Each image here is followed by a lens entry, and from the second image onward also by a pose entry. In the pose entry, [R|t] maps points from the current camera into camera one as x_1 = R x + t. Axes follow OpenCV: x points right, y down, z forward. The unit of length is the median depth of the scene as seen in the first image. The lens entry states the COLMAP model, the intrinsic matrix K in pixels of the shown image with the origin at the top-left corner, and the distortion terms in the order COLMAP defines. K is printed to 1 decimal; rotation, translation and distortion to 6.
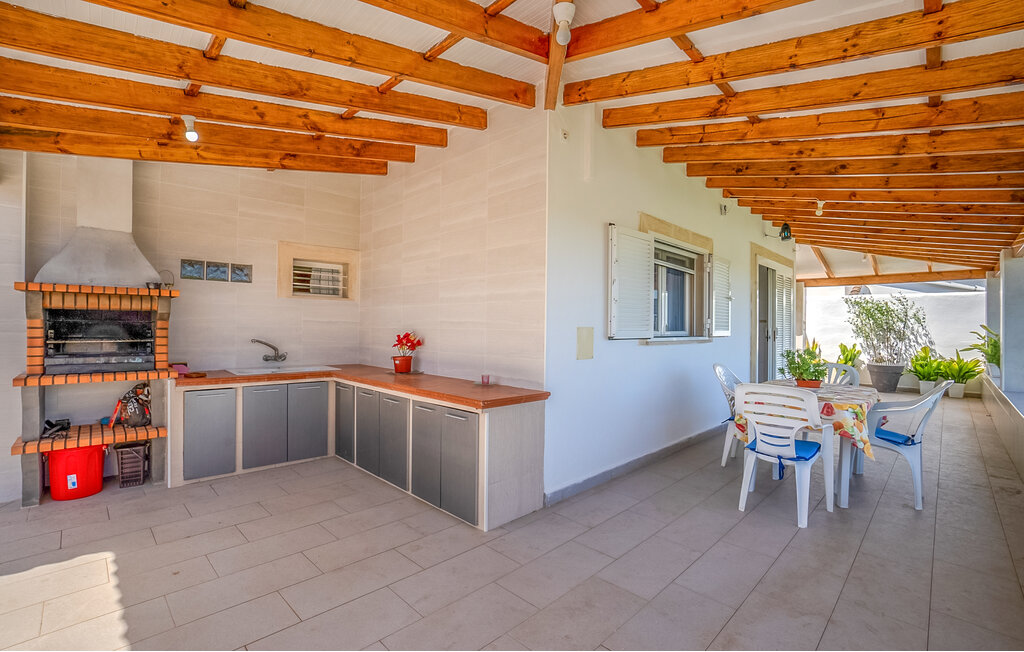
lens RADIAL K [[455.1, 0, 496.9], [0, 455.1, 308.1], [0, 0, 1]] dist [-0.001979, -0.000103]
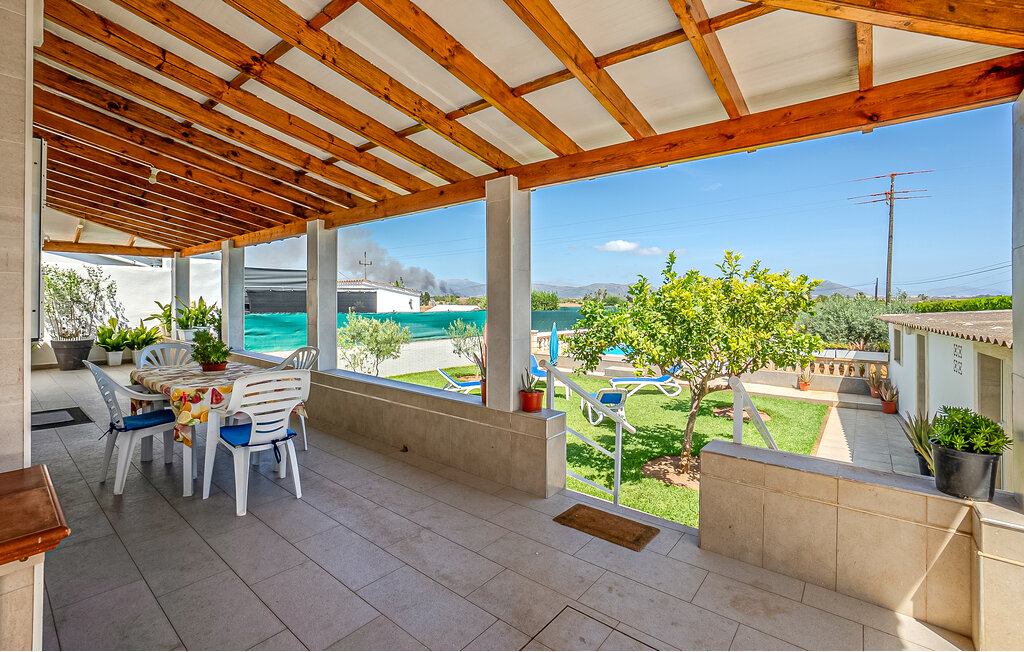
lens RADIAL K [[457.5, 0, 512.2], [0, 457.5, 292.1], [0, 0, 1]] dist [-0.001292, -0.000123]
pose [[-0.082923, 0.000091, 0.996556, -0.310661], [-0.044475, 0.999003, -0.003792, -0.017484], [-0.995563, -0.044637, -0.082837, 0.408924]]
